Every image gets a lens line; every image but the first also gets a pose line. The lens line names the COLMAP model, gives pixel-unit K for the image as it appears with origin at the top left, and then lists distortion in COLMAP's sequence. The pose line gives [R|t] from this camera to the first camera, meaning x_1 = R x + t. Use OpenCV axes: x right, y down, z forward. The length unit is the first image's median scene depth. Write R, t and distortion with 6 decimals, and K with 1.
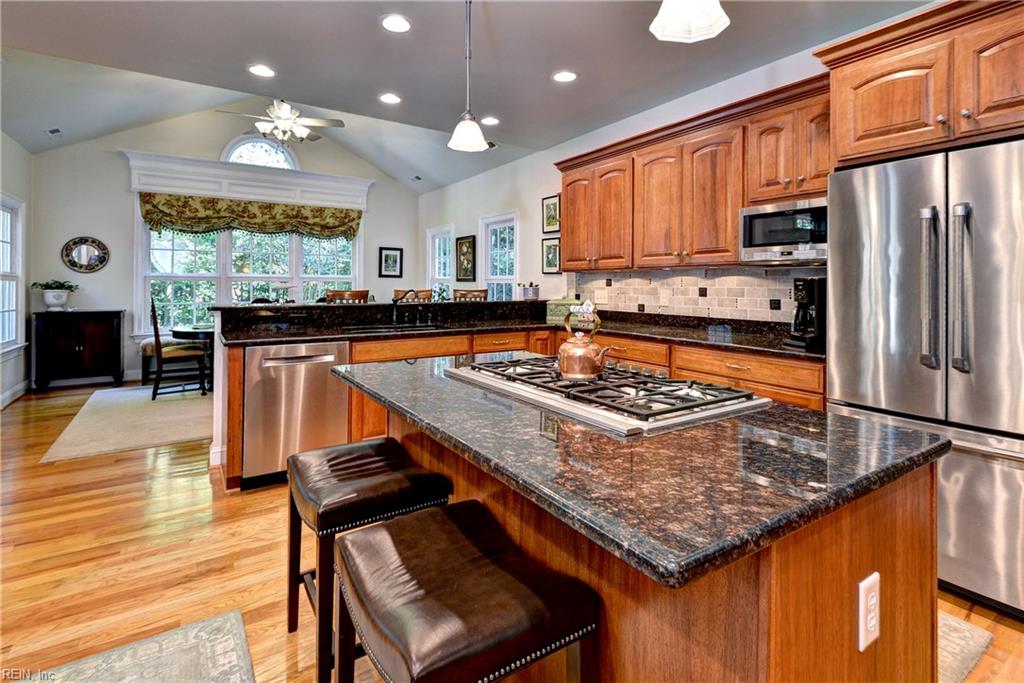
lens RADIAL K [[482.2, 0, 502.8], [0, 482.2, 280.8], [0, 0, 1]] dist [0.028754, -0.001185]
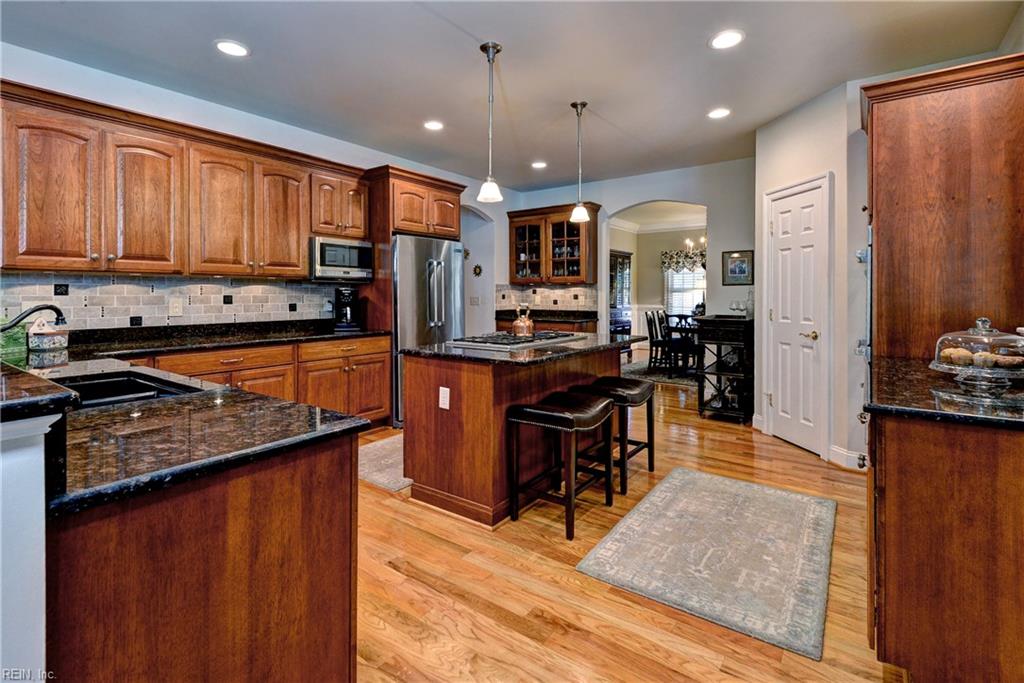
lens RADIAL K [[482.2, 0, 512.9], [0, 482.2, 296.4], [0, 0, 1]] dist [0.028754, -0.001185]
pose [[-0.352777, -0.007788, 0.935675, -0.508553], [-0.007226, 0.999958, 0.005599, 0.003710], [-0.935680, -0.004786, -0.352818, 0.503886]]
